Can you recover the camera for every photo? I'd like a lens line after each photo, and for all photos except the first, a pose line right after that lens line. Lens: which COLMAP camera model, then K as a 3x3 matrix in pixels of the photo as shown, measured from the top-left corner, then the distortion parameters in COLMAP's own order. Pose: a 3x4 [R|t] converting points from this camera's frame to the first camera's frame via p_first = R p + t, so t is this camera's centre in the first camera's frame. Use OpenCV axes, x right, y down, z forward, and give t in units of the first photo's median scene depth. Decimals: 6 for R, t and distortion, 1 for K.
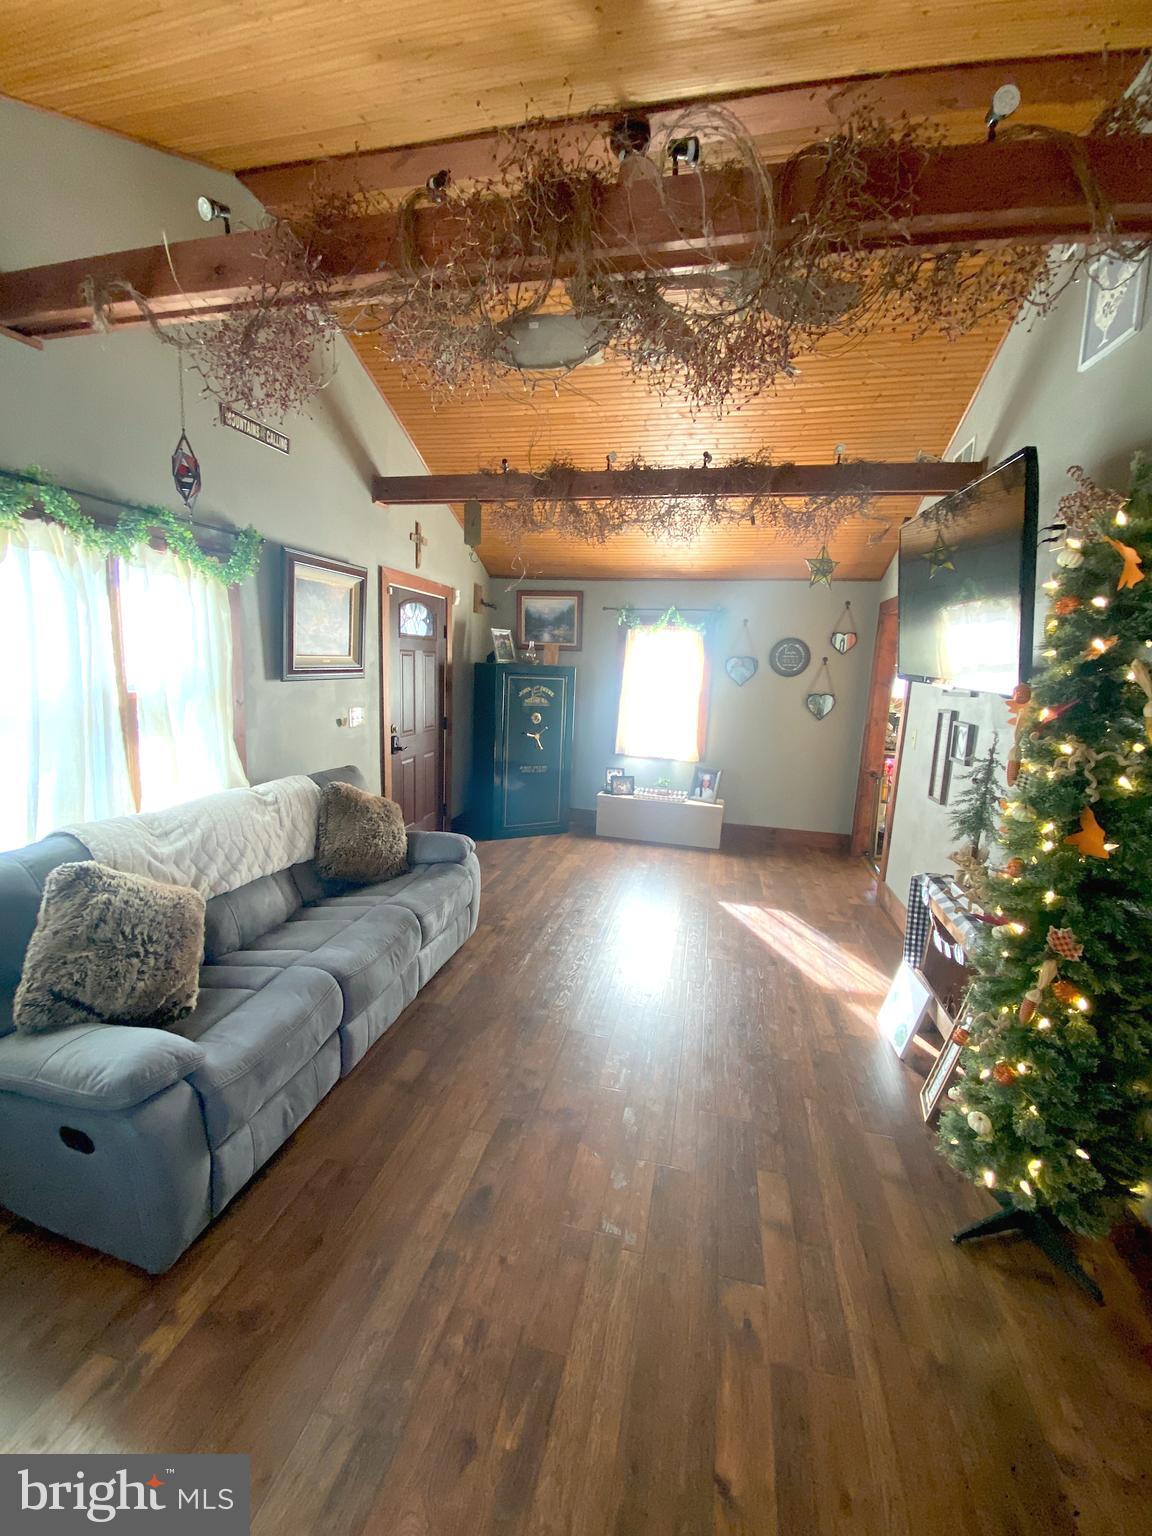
lens RADIAL K [[619.8, 0, 569.3], [0, 619.8, 774.1], [0, 0, 1]] dist [0.020816, -0.020987]
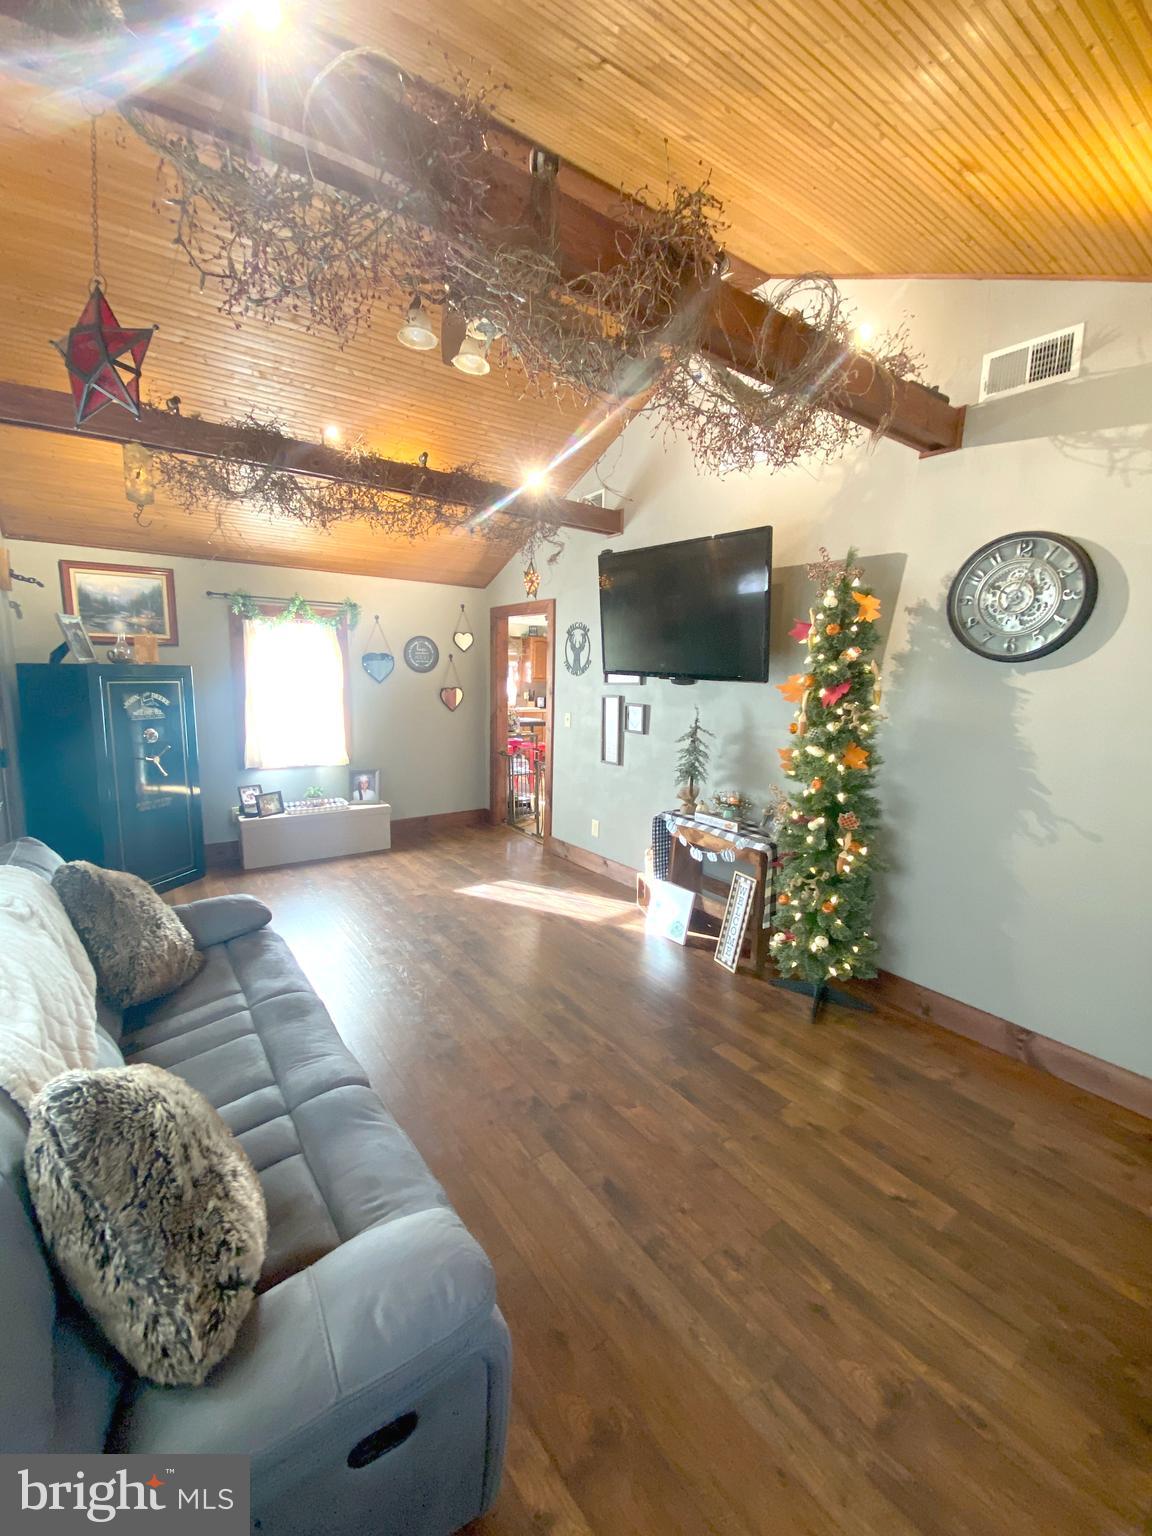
lens RADIAL K [[619.8, 0, 584.9], [0, 619.8, 770.8], [0, 0, 1]] dist [0.020816, -0.020987]
pose [[0.646642, -0.146435, 0.748606, -0.400011], [0.140785, 0.987452, 0.071547, -0.039483], [-0.749689, 0.059127, 0.659143, 0.152996]]
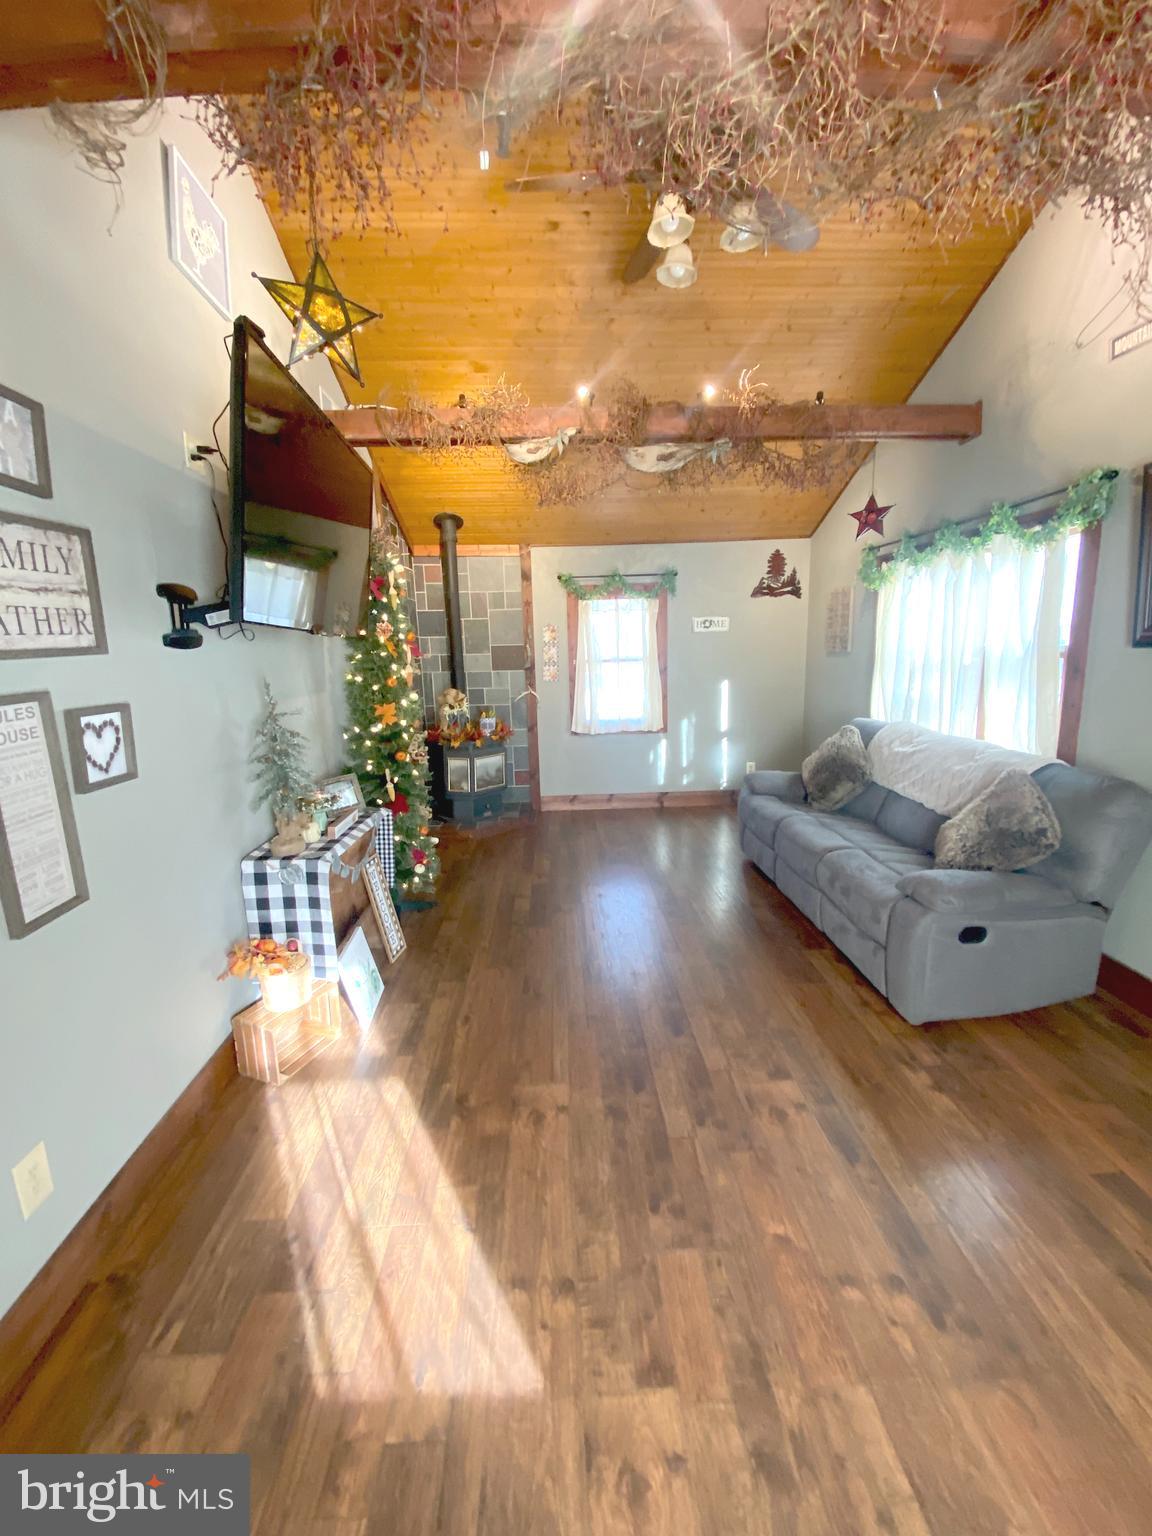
lens RADIAL K [[619.8, 0, 583.2], [0, 619.8, 762.4], [0, 0, 1]] dist [0.020816, -0.020987]
pose [[-0.960664, 0.034327, -0.275582, 0.322674], [-0.063131, 0.939358, 0.337076, -0.190015], [0.270441, 0.341215, -0.900241, 1.285054]]
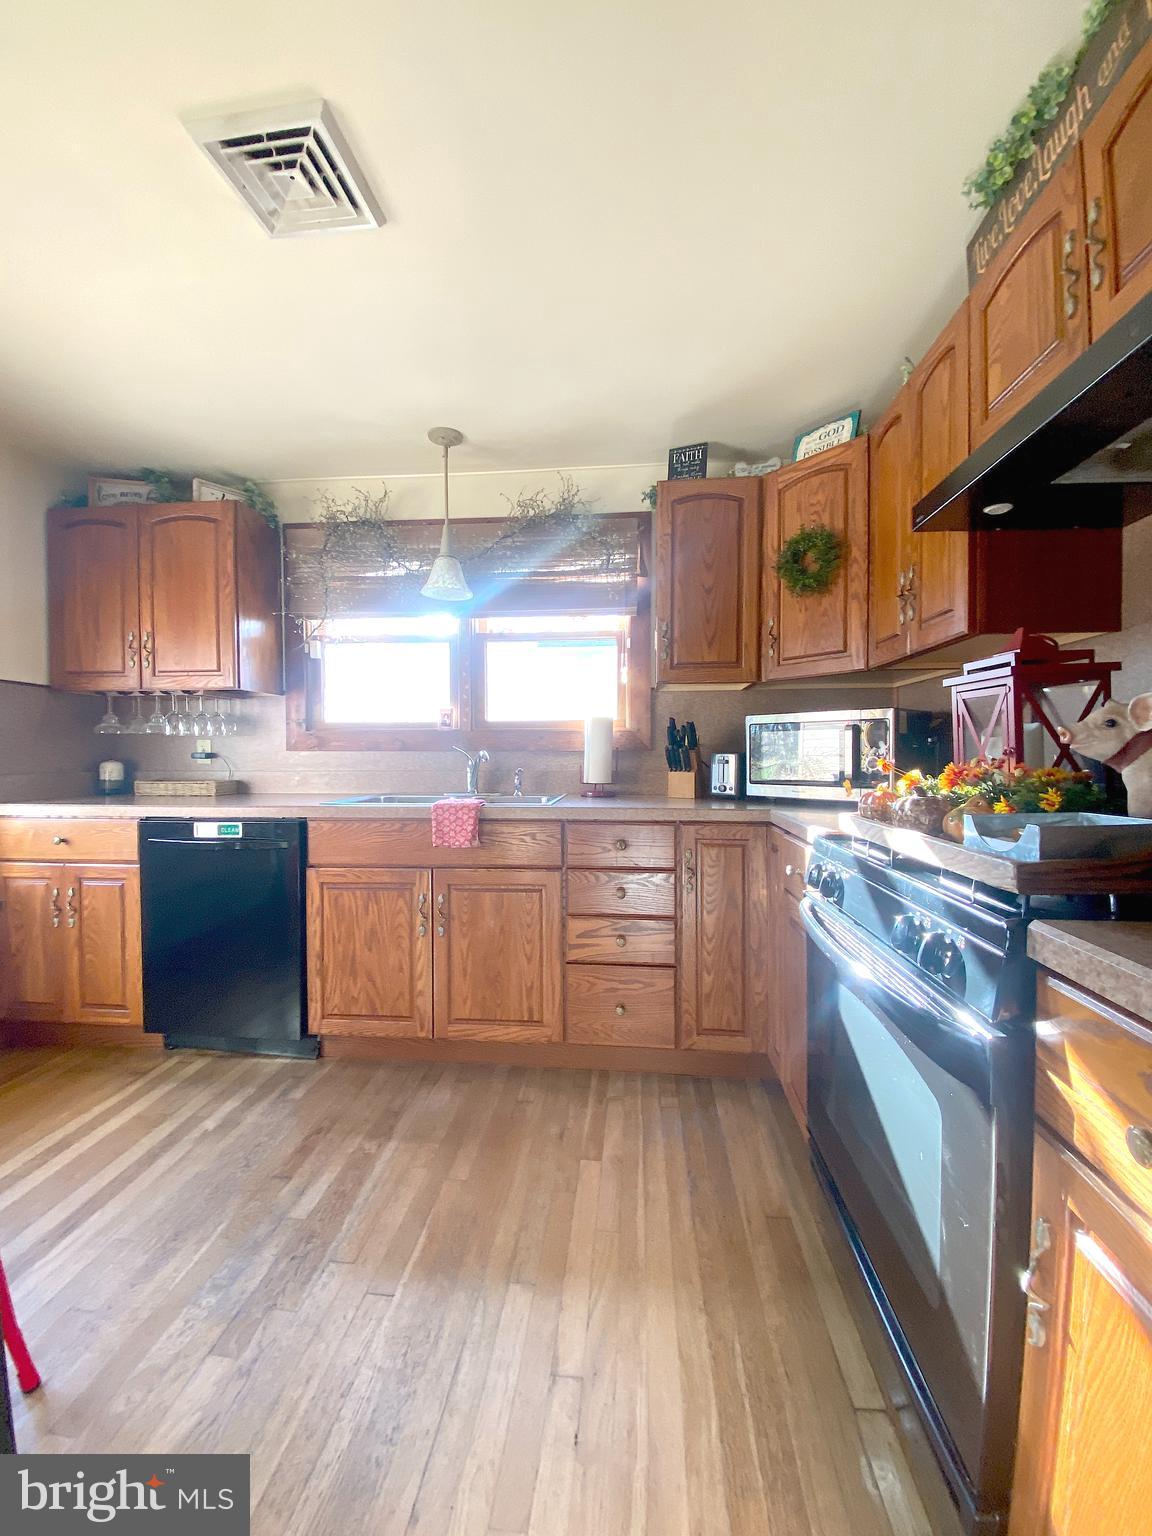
lens RADIAL K [[619.8, 0, 575.3], [0, 619.8, 766.1], [0, 0, 1]] dist [0.020816, -0.020987]
pose [[0.990569, -0.047822, 0.128396, 1.372473], [0.067302, 0.986094, -0.151951, -0.100260], [-0.119343, 0.159159, 0.980013, 1.529255]]
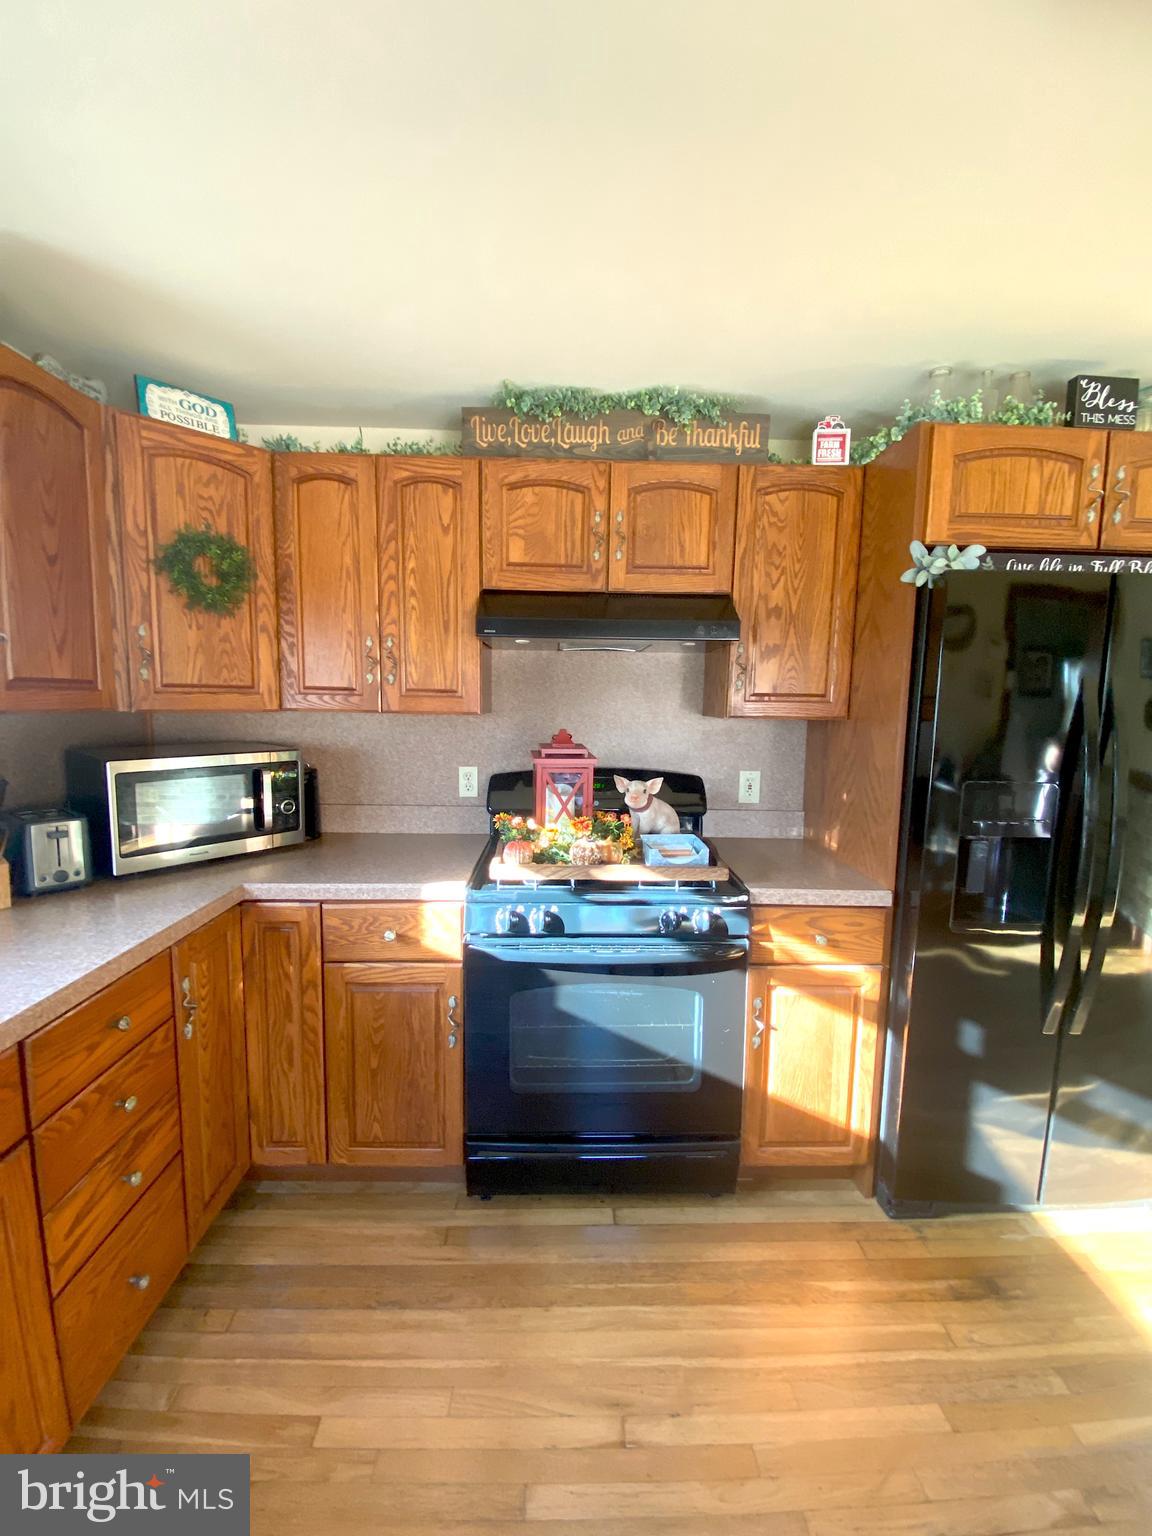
lens RADIAL K [[619.8, 0, 578.6], [0, 619.8, 764.5], [0, 0, 1]] dist [0.020816, -0.020987]
pose [[-0.250632, -0.149062, 0.956538, 1.154882], [0.145043, 0.971140, 0.189342, -0.253624], [-0.957155, 0.186194, -0.221778, 1.873001]]
